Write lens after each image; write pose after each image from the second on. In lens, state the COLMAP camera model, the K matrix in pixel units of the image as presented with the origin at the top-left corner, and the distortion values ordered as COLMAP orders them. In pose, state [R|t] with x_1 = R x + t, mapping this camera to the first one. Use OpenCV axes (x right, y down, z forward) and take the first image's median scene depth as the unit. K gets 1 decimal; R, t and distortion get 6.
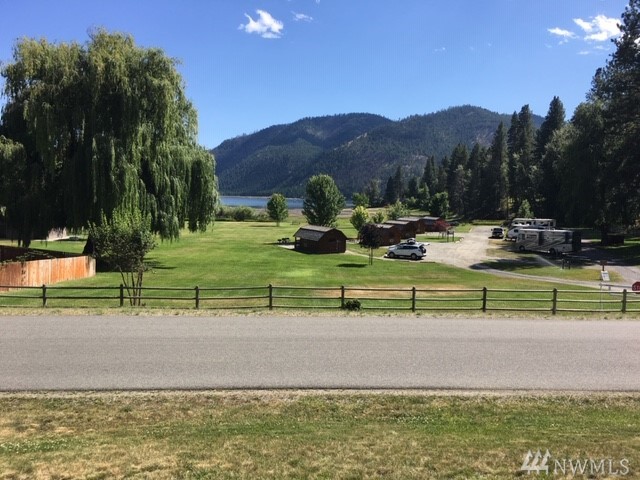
lens RADIAL K [[543.0, 0, 324.0], [0, 543.0, 244.9], [0, 0, 1]] dist [0.037453, -0.059968]
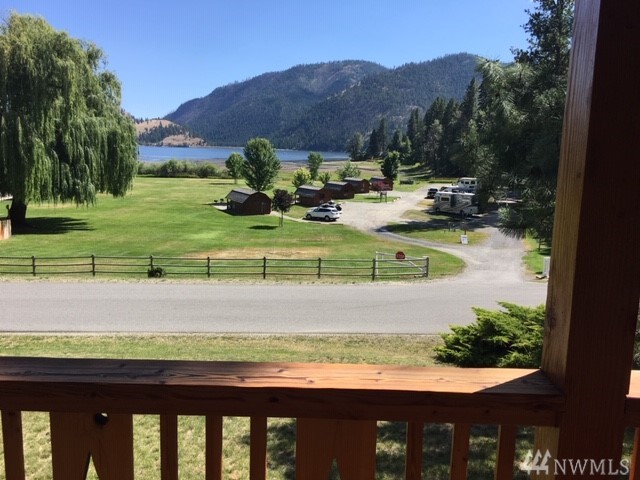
lens RADIAL K [[543.0, 0, 315.0], [0, 543.0, 237.2], [0, 0, 1]] dist [0.037453, -0.059968]
pose [[0.999924, 0.002841, 0.012017, 0.138522], [-0.003693, 0.997430, 0.071551, -0.020659], [-0.011782, -0.071590, 0.997365, -0.092484]]
